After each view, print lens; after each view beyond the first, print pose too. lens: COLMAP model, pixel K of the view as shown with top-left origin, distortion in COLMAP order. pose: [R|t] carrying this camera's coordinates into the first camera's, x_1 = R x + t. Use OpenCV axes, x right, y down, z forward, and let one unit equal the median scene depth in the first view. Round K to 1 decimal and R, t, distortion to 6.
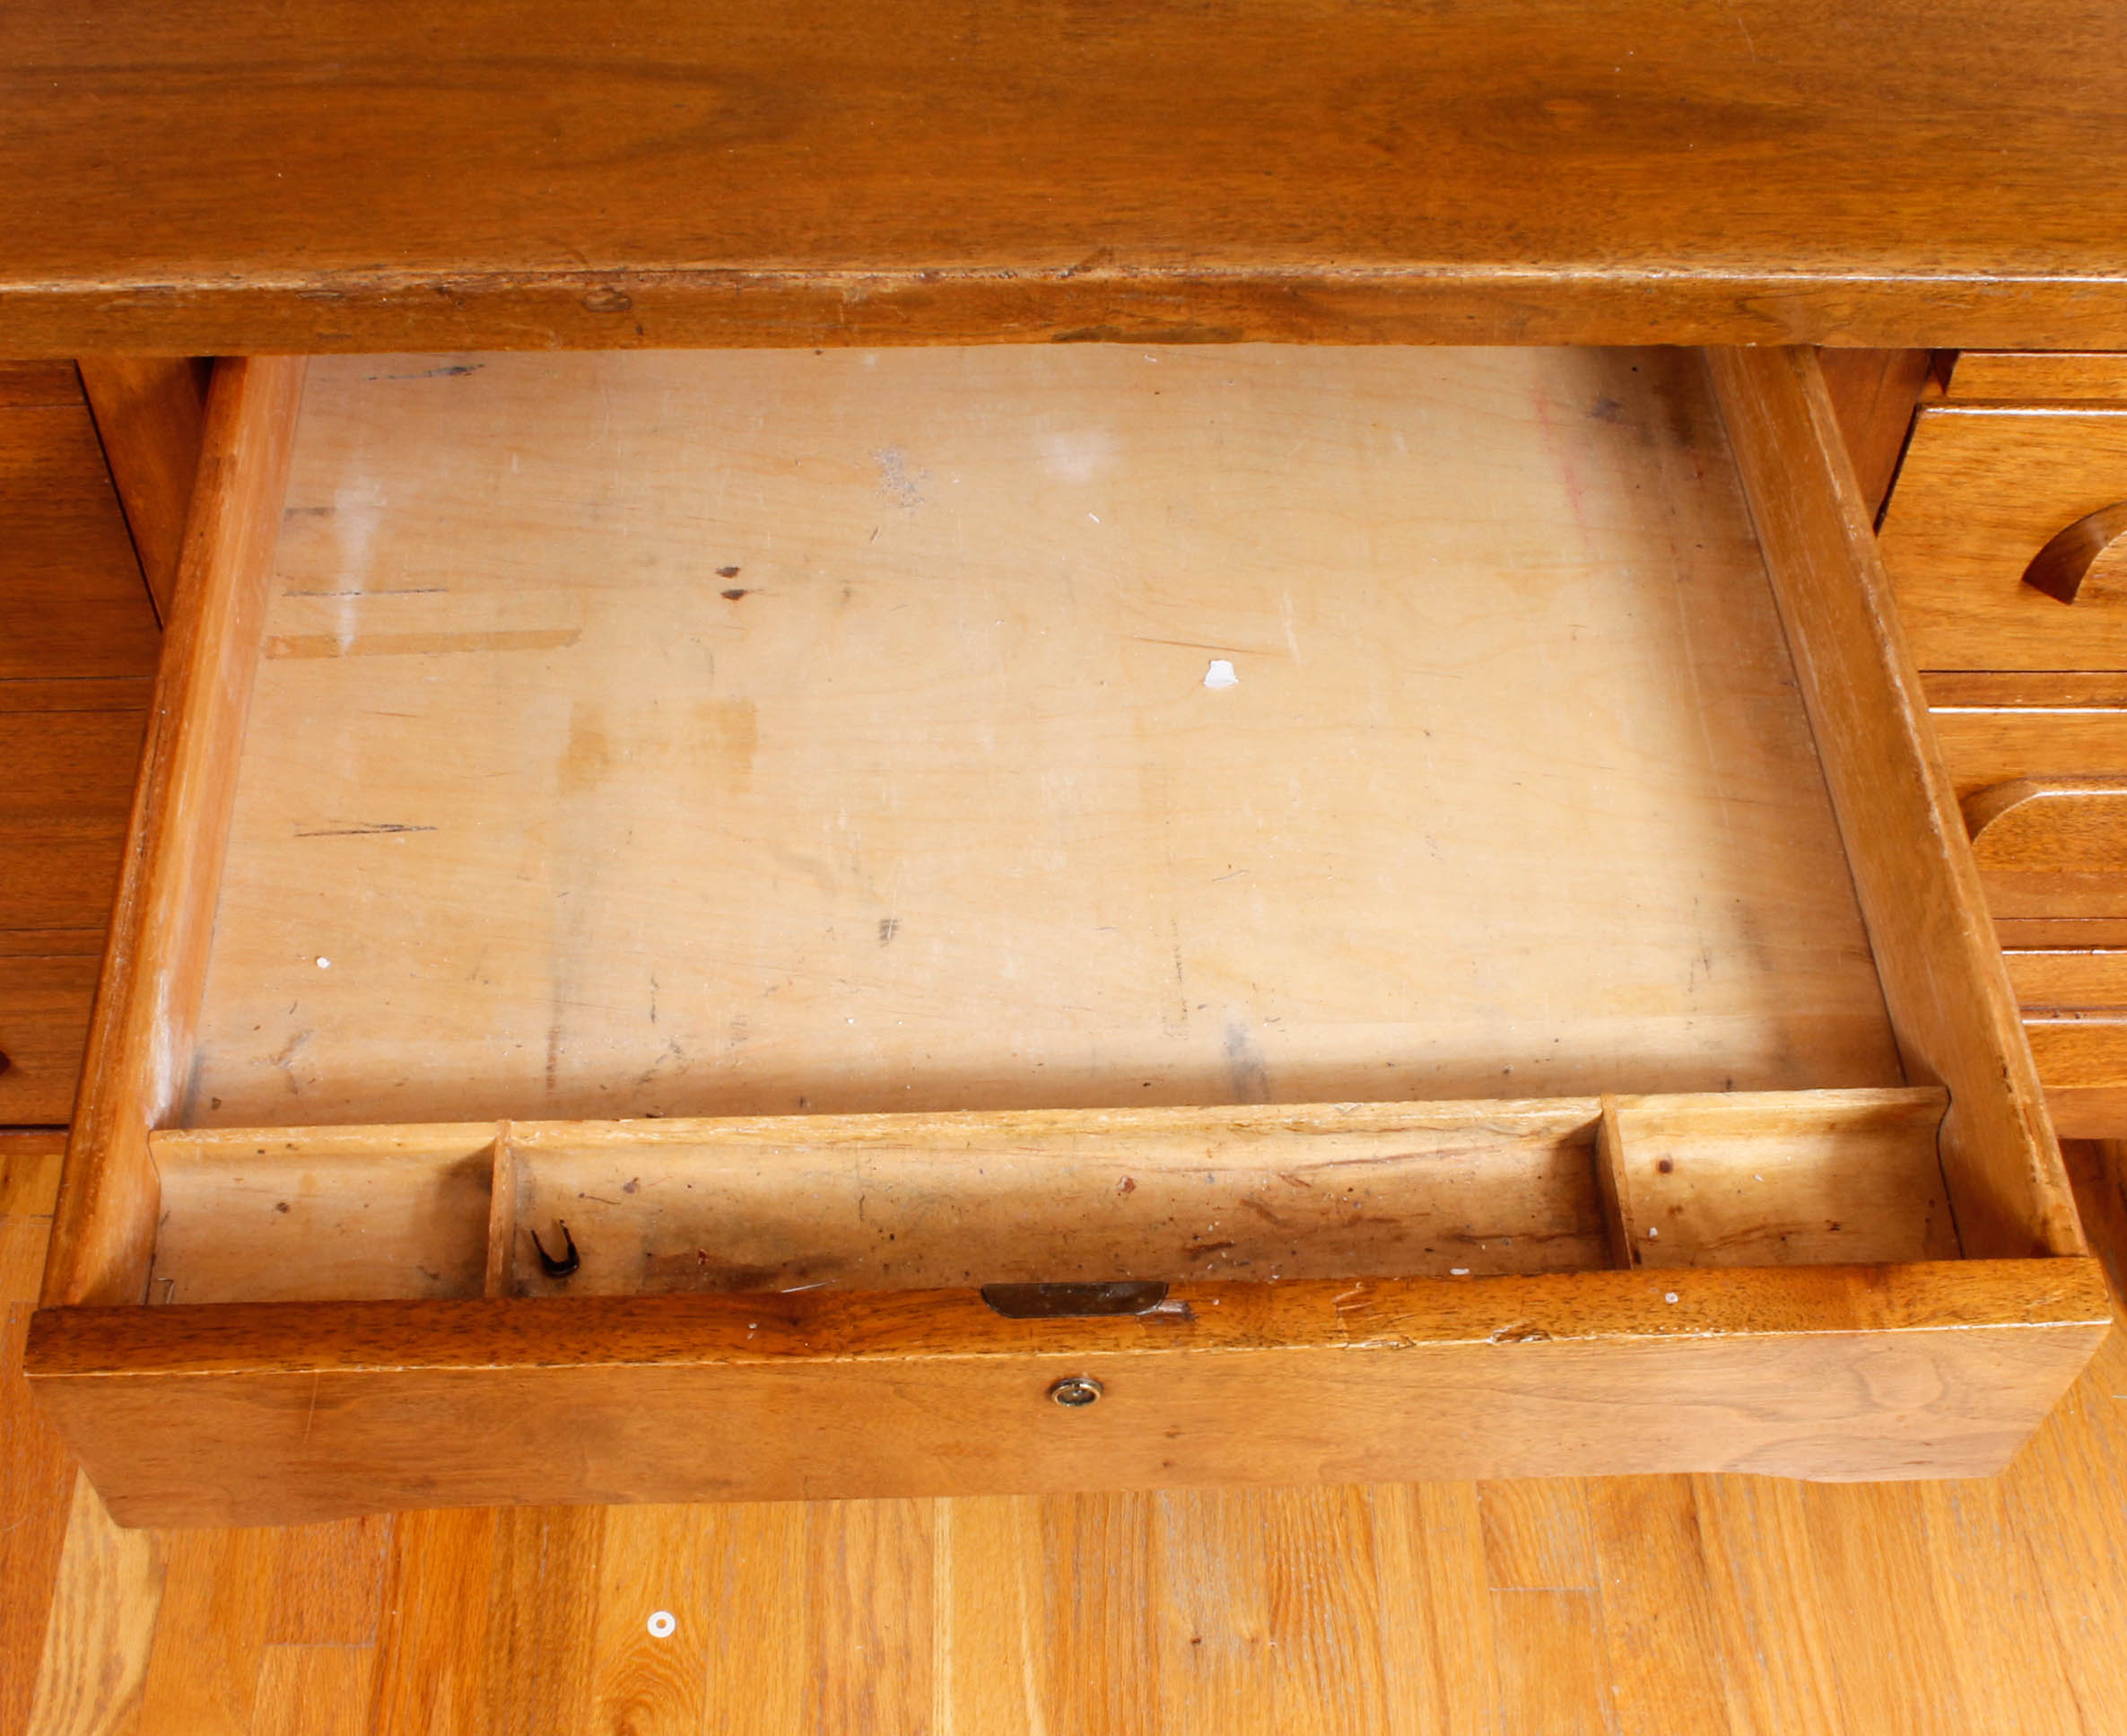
lens RADIAL K [[2753.7, 0, 969.6], [0, 2753.7, 871.1], [0, 0, 1]] dist [-0.128094, 0.100454]
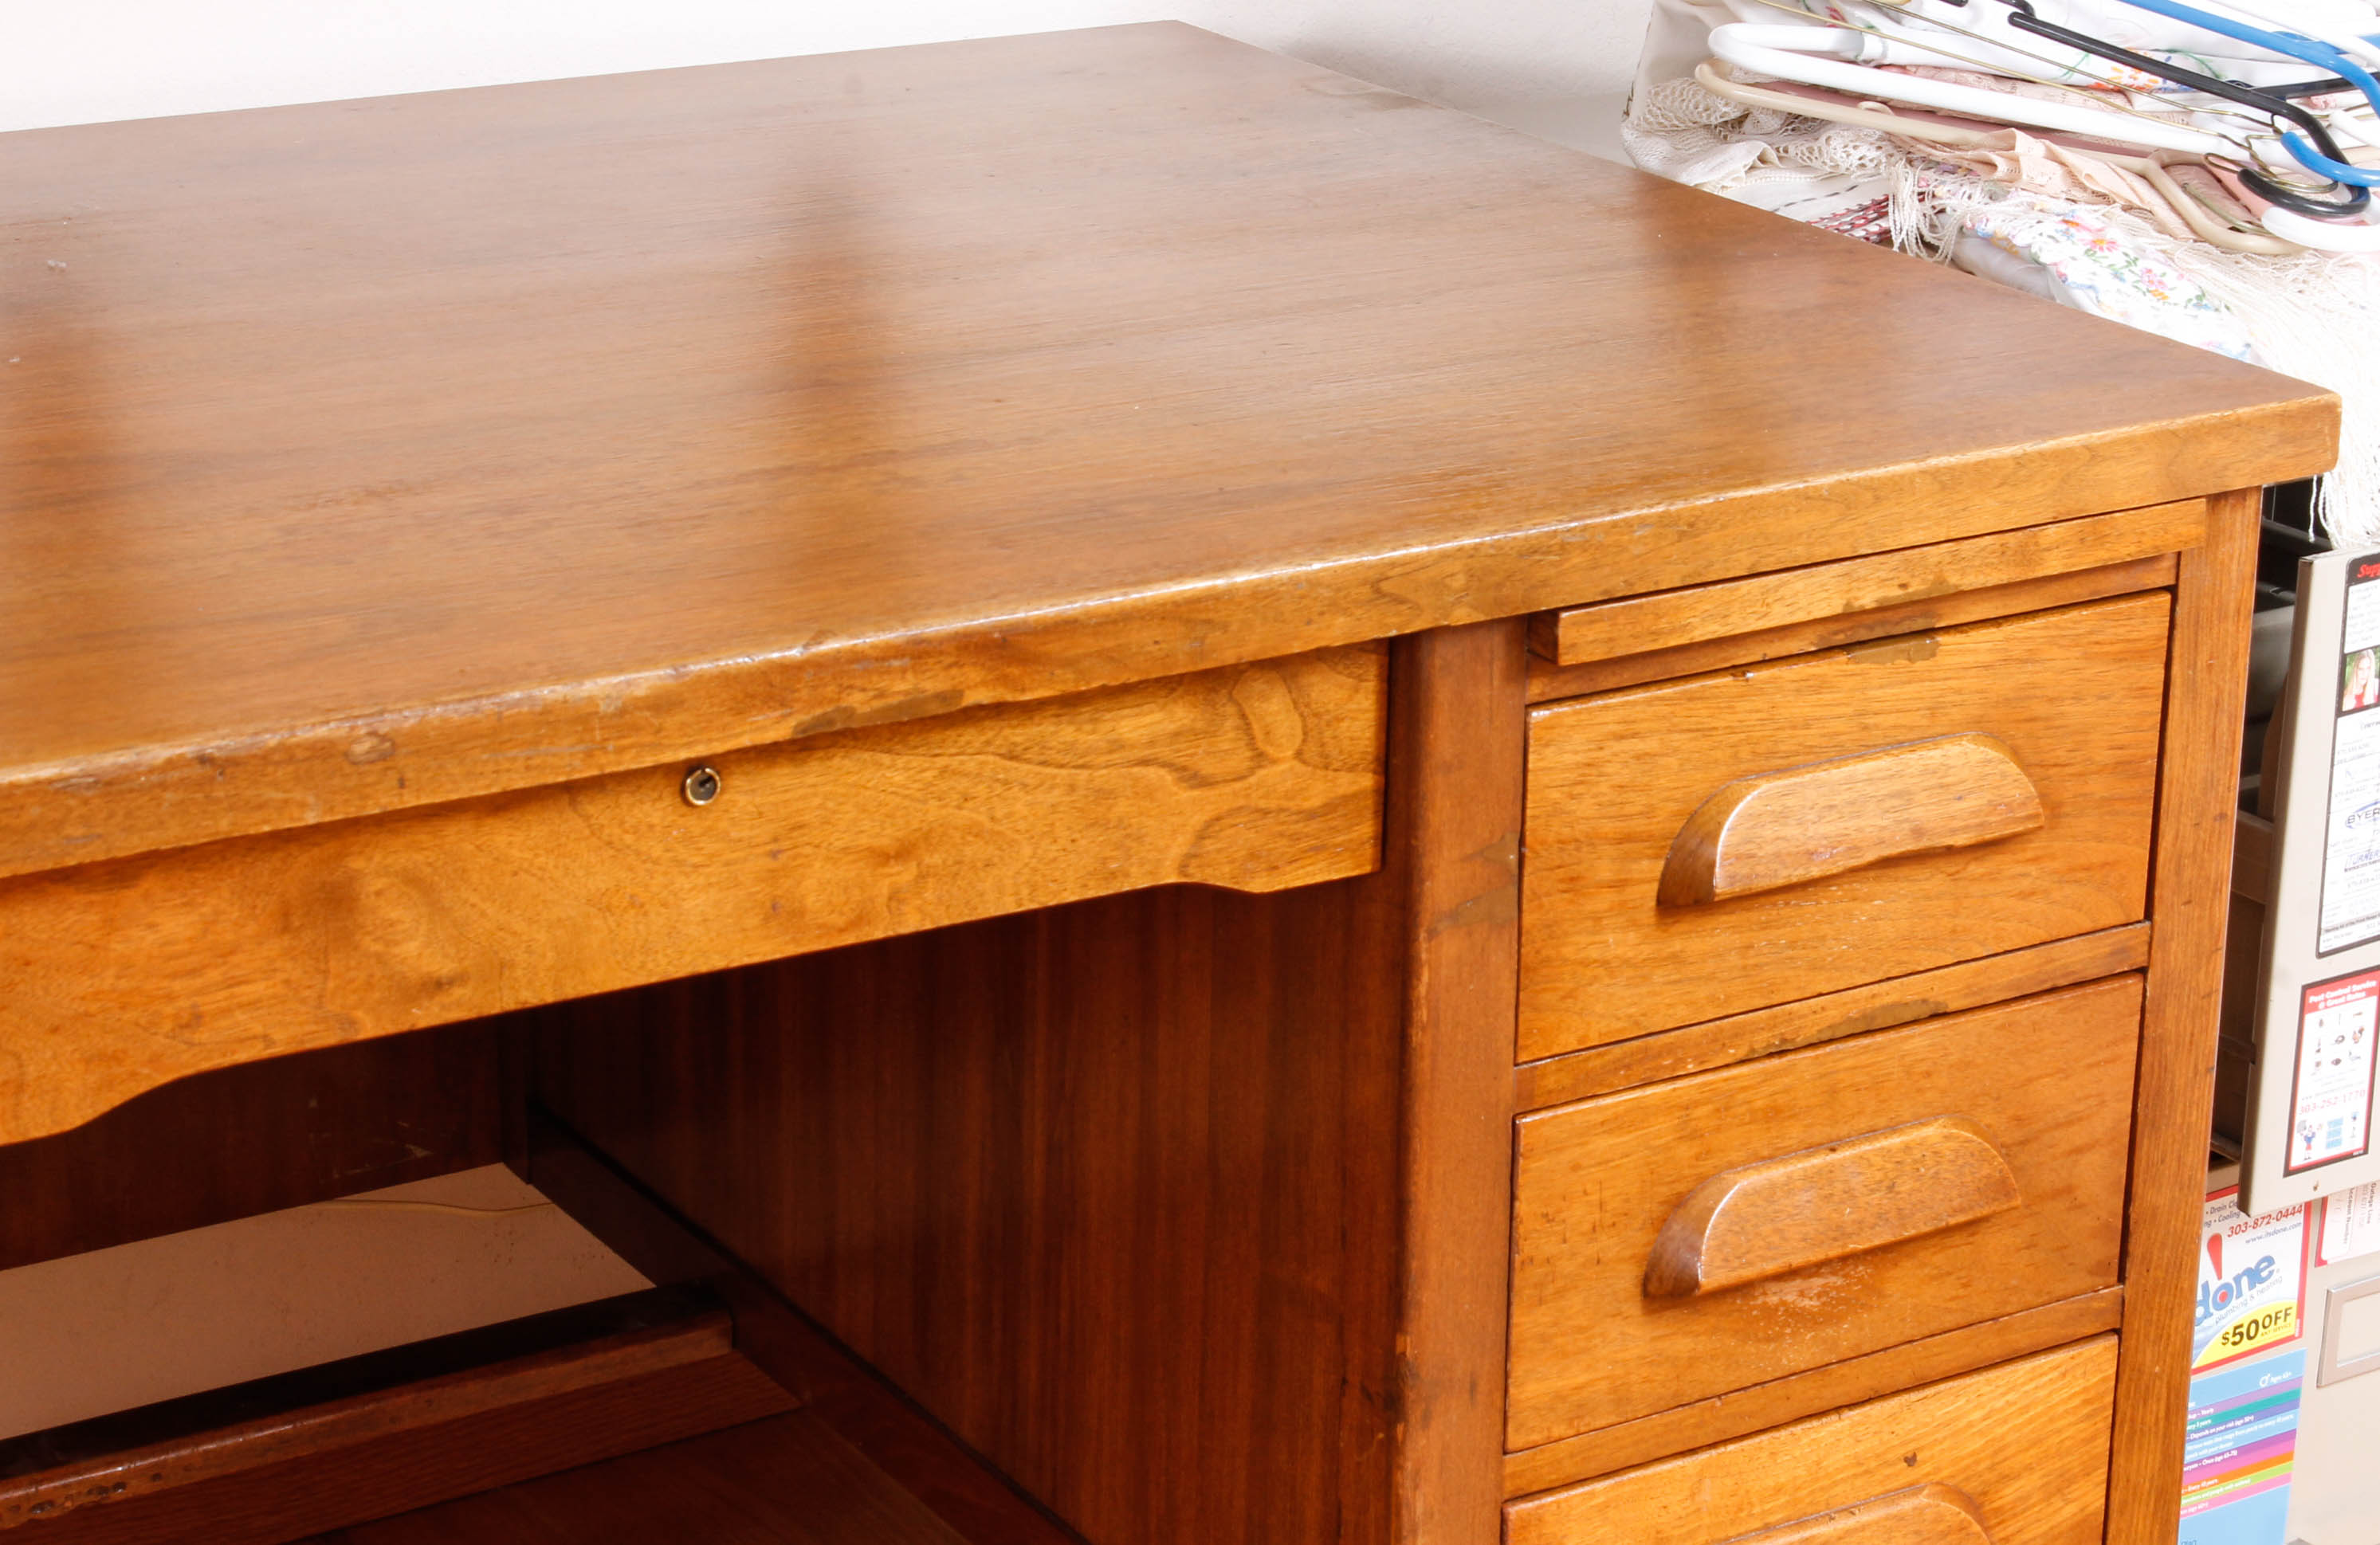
lens RADIAL K [[4941.9, 0, 1242.1], [0, 4941.9, 762.8], [0, 0, 1]] dist [0.056361, -0.180012]
pose [[0.849913, -0.150796, 0.504885, -0.724383], [0.401322, 0.806158, -0.434799, 0.645898], [-0.341451, 0.572163, 0.745682, -0.369253]]
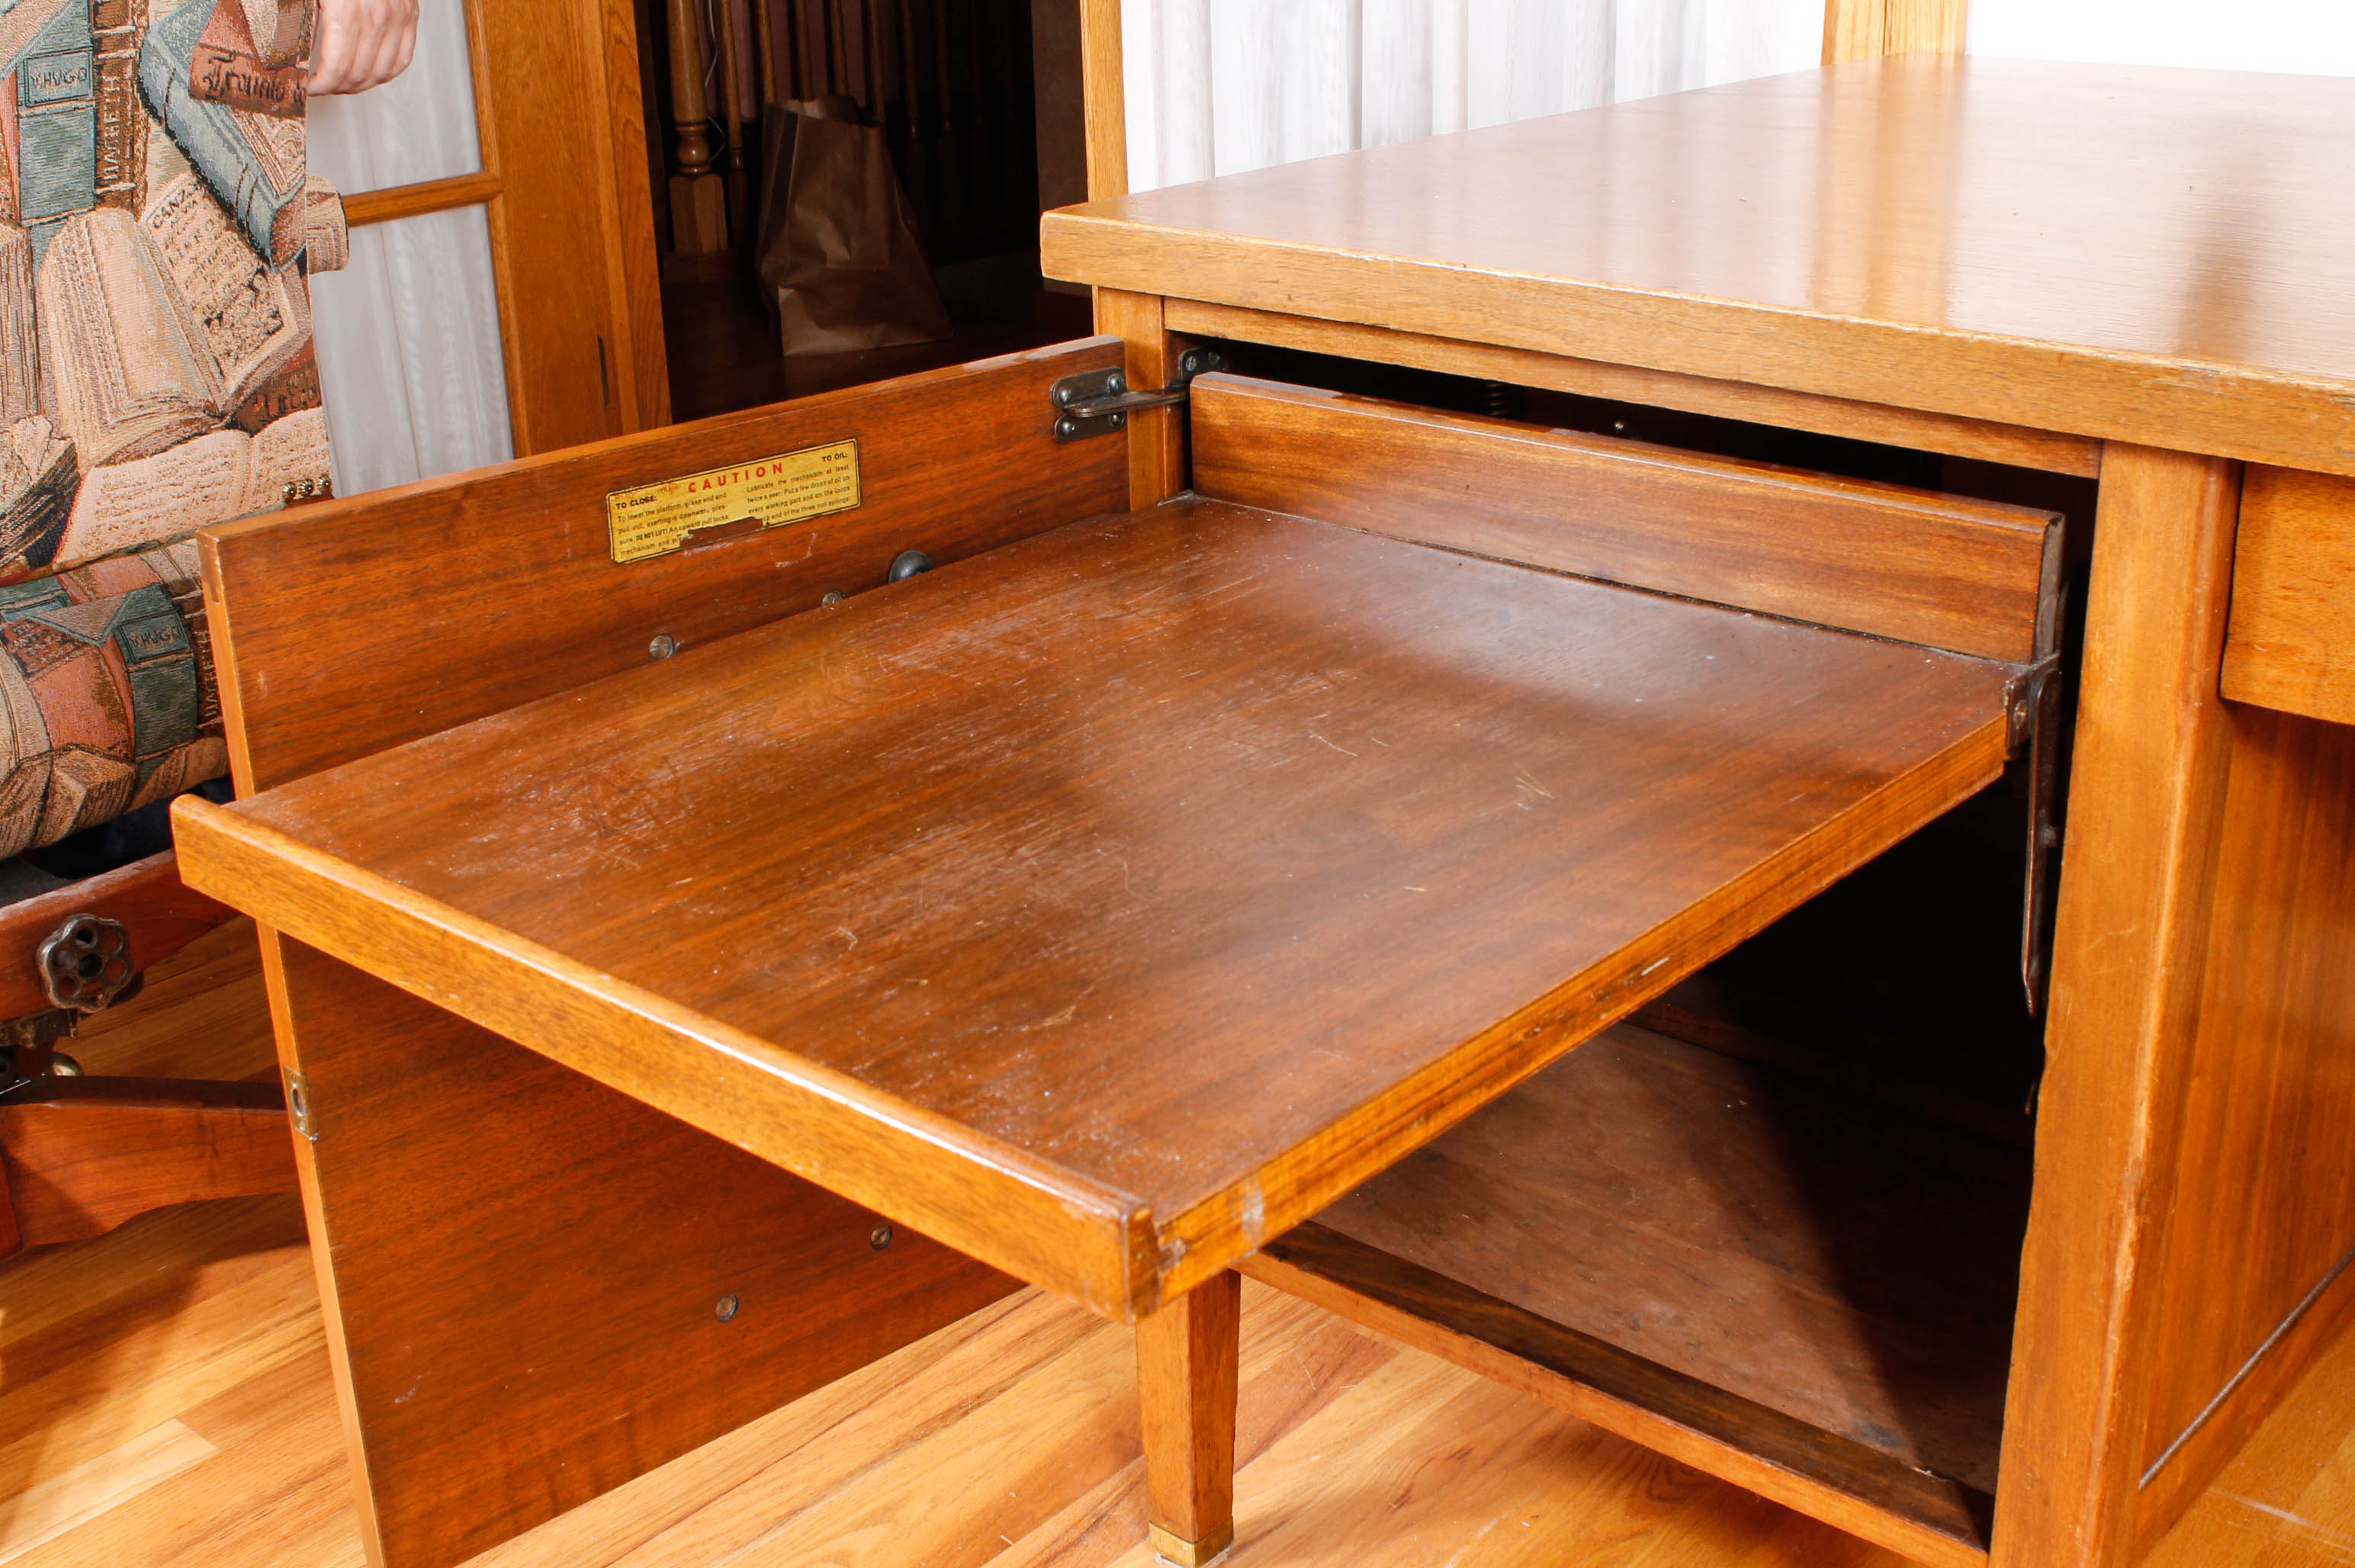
lens RADIAL K [[2718.7, 0, 1177.5], [0, 2718.7, 784.0], [0, 0, 1]] dist [-0.073243, 0.037318]
pose [[0.747893, 0.226552, -0.623963, 0.096338], [-0.510085, 0.797668, -0.321775, 0.454019], [0.424817, 0.558928, 0.712131, 0.152281]]
